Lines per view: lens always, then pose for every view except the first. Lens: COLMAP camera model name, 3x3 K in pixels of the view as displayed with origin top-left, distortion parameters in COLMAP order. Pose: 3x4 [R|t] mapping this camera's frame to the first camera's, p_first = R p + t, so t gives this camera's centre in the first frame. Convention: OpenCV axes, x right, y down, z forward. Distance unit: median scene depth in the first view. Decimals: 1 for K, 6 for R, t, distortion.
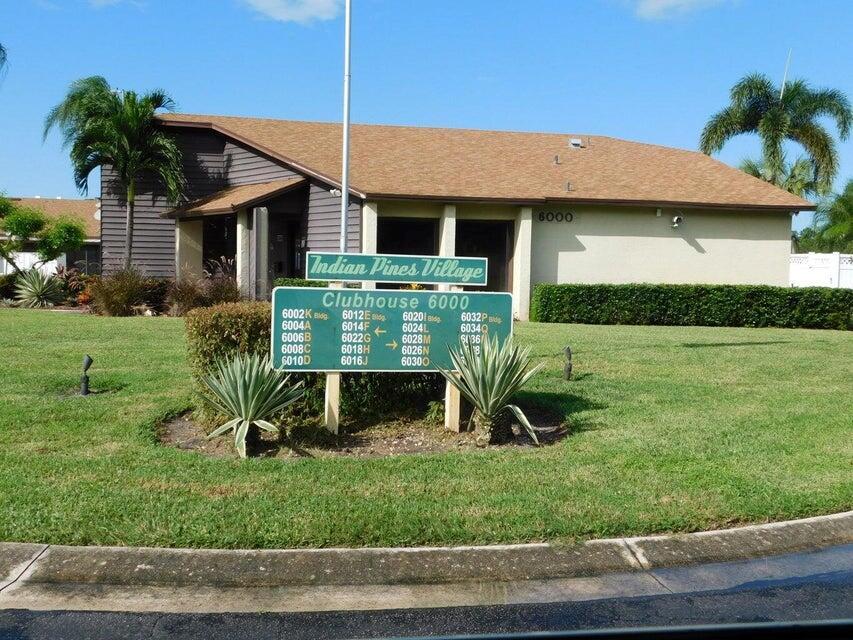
lens RADIAL K [[955.6, 0, 426.5], [0, 955.6, 320.0], [0, 0, 1]] dist [0.014143, 0.010590]
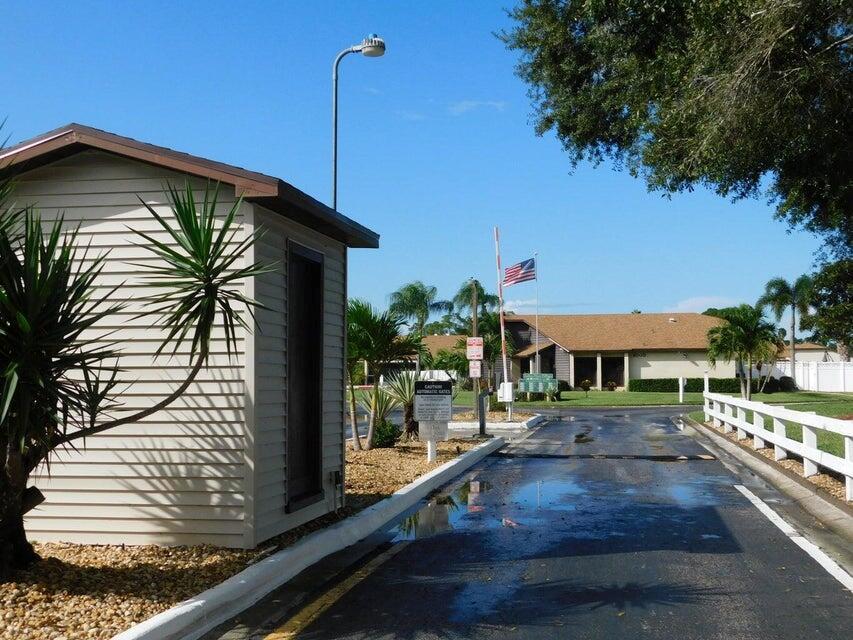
lens RADIAL K [[995.9, 0, 426.5], [0, 995.9, 320.0], [0, 0, 1]] dist [0.008795, 0.008457]
pose [[0.937528, -0.042106, -0.345351, 0.581337], [0.005618, 0.994352, -0.105982, 0.100513], [0.347863, 0.097421, 0.932470, -2.028827]]
